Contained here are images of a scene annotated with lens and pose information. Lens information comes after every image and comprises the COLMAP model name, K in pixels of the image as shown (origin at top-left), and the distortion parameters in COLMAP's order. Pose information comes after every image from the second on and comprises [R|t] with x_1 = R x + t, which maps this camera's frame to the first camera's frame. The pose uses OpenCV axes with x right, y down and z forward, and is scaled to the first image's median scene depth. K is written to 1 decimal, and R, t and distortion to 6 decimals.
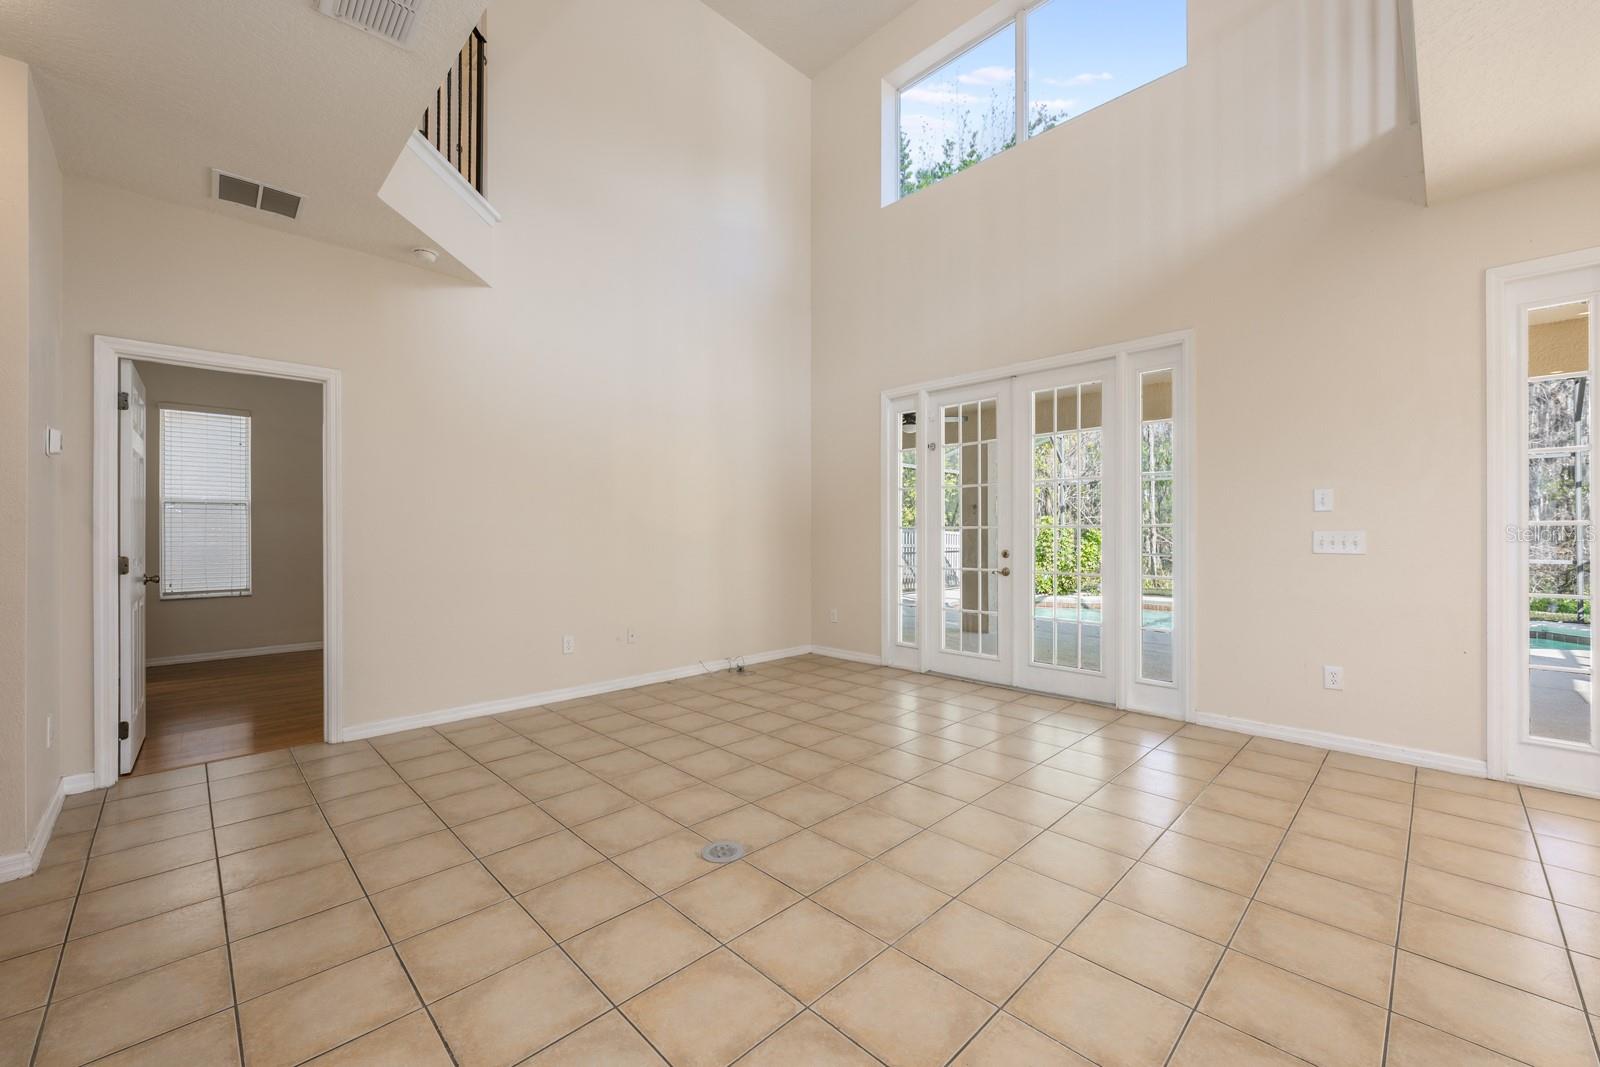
lens RADIAL K [[635.8, 0, 803.3], [0, 635.8, 535.0], [0, 0, 1]] dist [-0.001914, 0.000340]
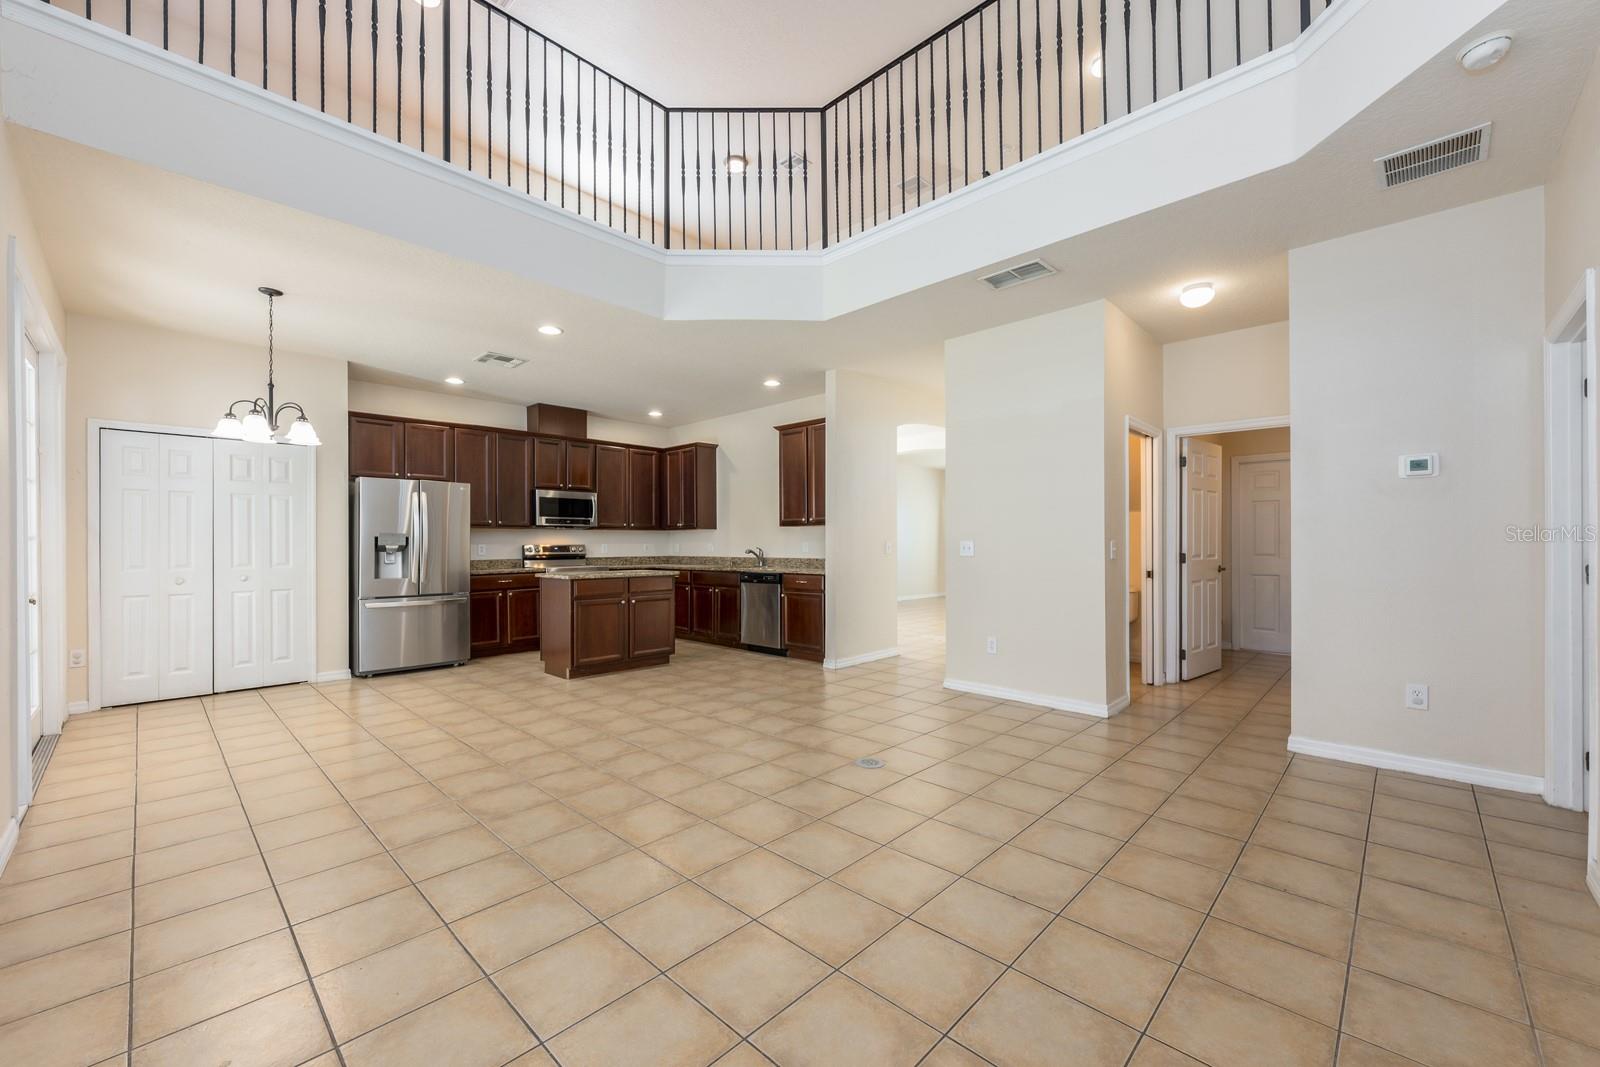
lens RADIAL K [[635.8, 0, 804.4], [0, 635.8, 540.7], [0, 0, 1]] dist [-0.001914, 0.000340]
pose [[-0.999335, 0.005790, -0.036000, 0.036078], [0.005864, 0.999981, -0.001949, -0.002321], [0.035988, -0.002159, -0.999350, 1.306861]]
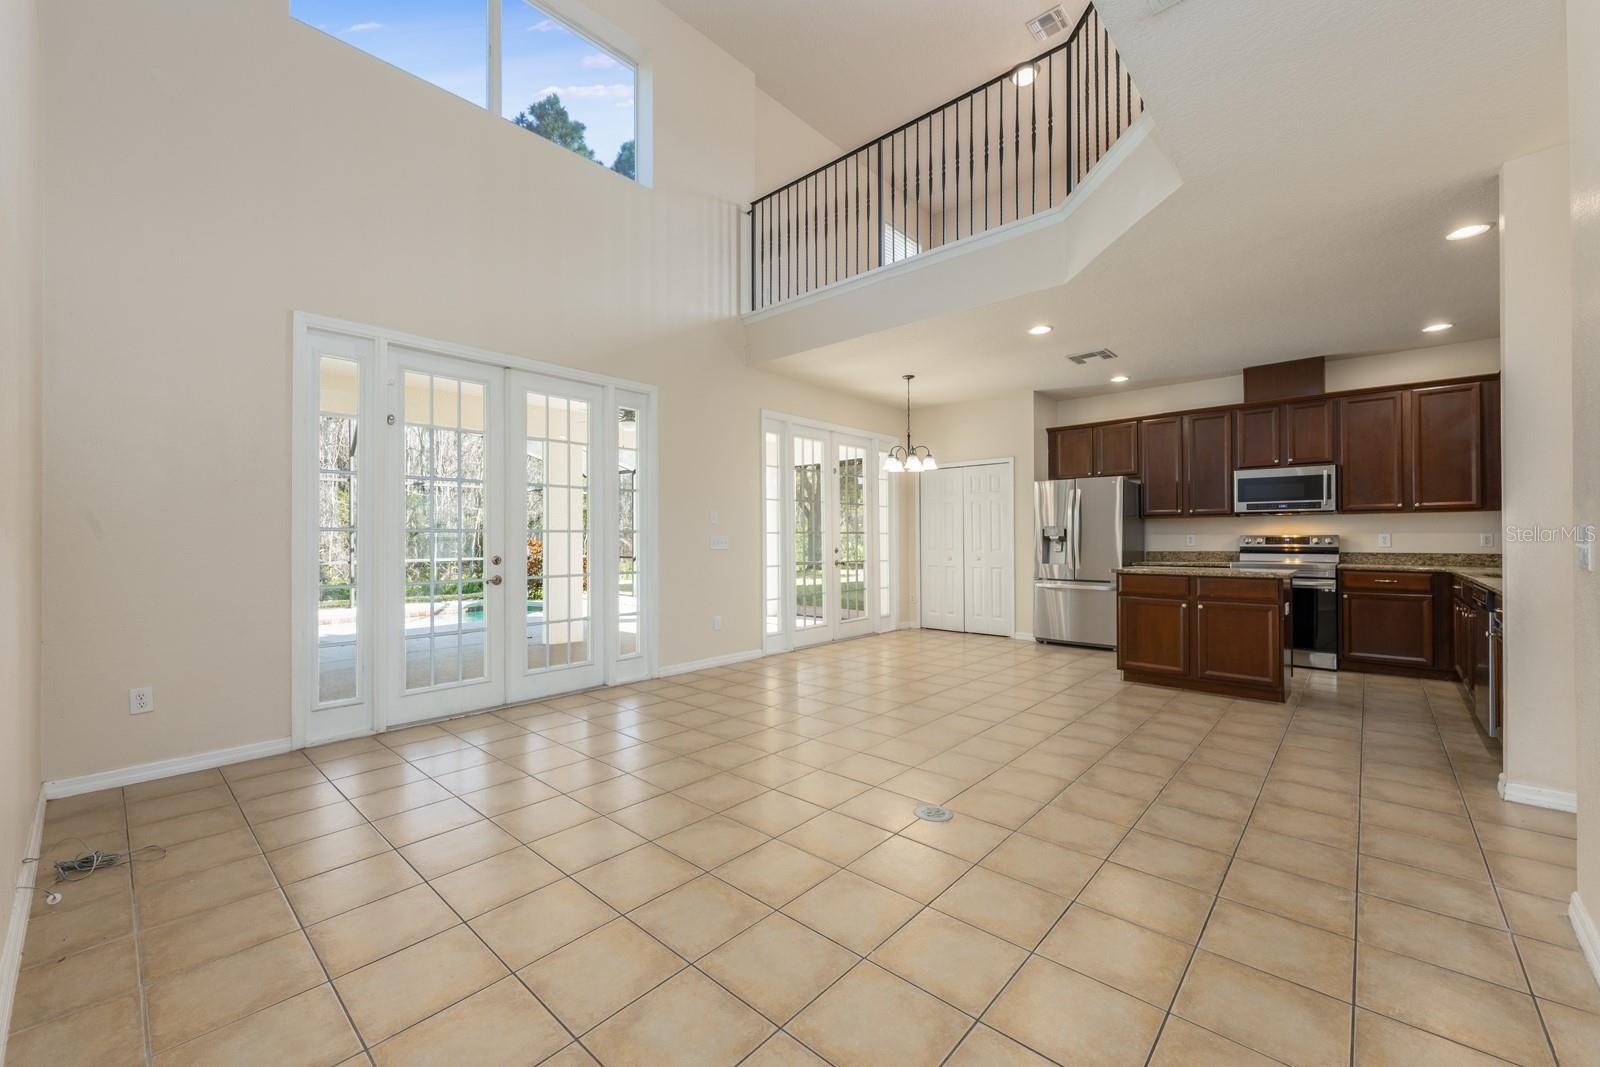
lens RADIAL K [[635.8, 0, 793.2], [0, 635.8, 533.2], [0, 0, 1]] dist [-0.001914, 0.000340]
pose [[-0.057636, 0.009596, 0.998292, -0.674364], [0.006392, 0.999937, -0.009242, 0.002817], [-0.998317, 0.005848, -0.057694, 0.706097]]
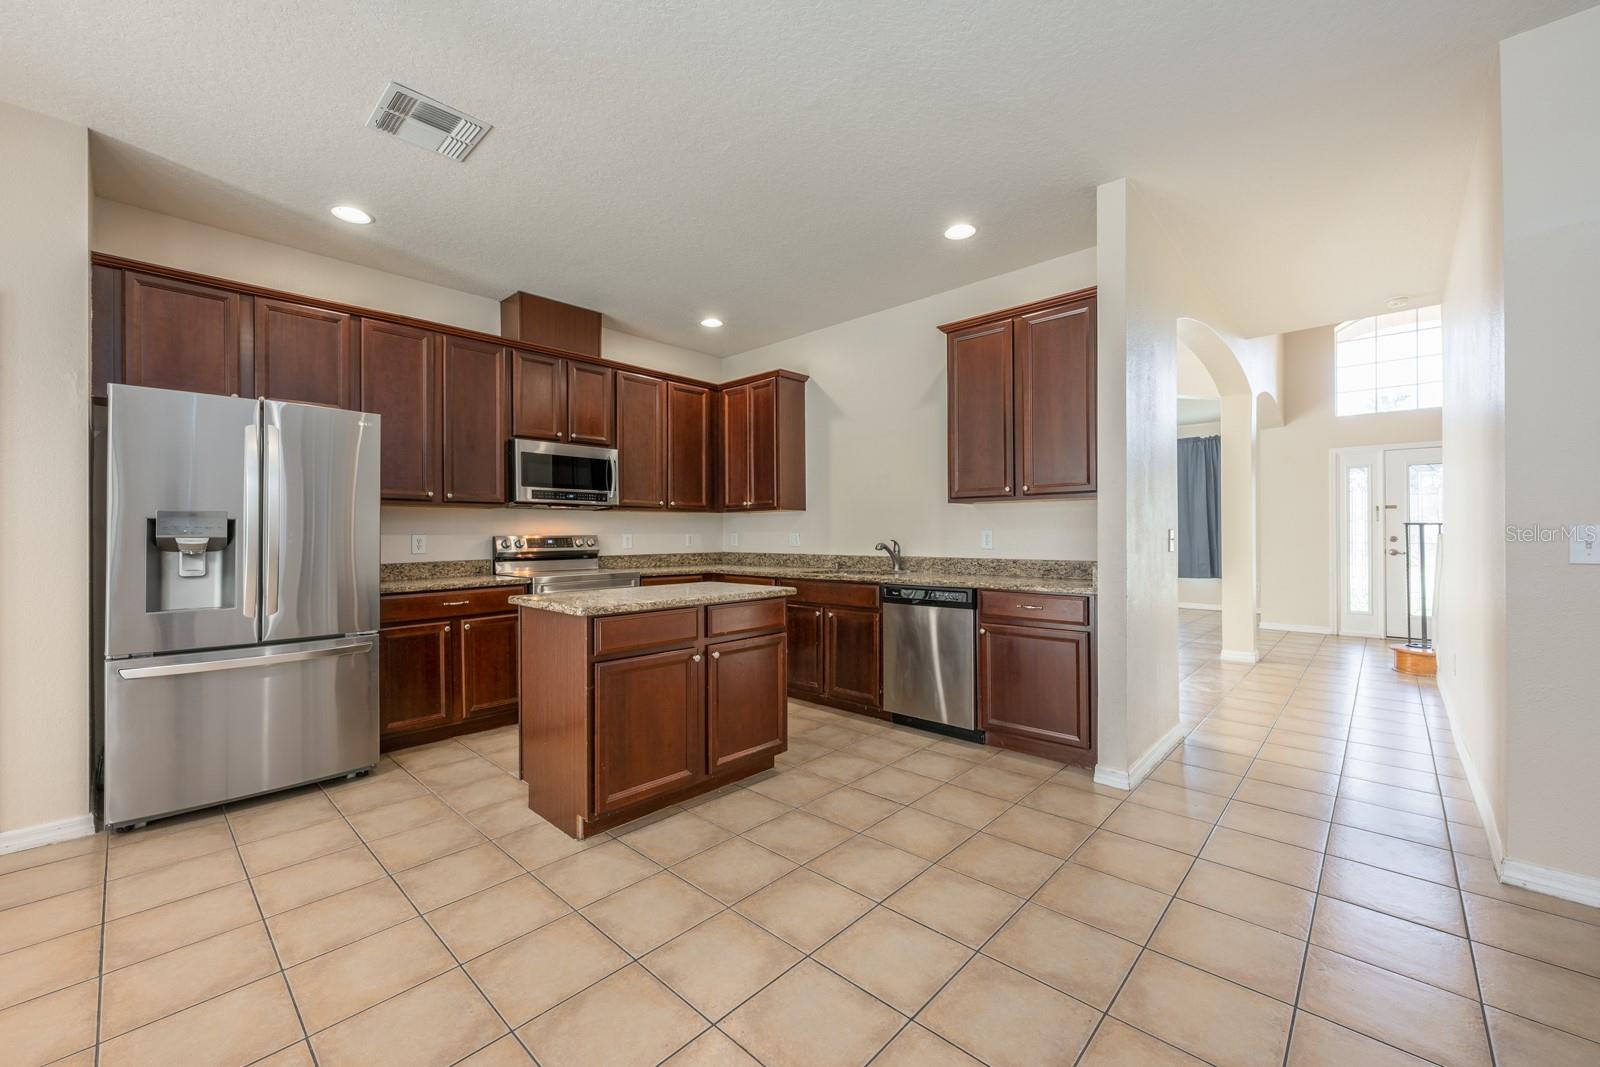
lens RADIAL K [[635.8, 0, 803.2], [0, 635.8, 528.2], [0, 0, 1]] dist [-0.001914, 0.000340]
pose [[-0.998784, 0.007725, -0.048698, 0.289399], [0.008033, 0.999949, -0.006124, -0.001040], [0.048648, -0.006507, -0.998795, 0.602879]]
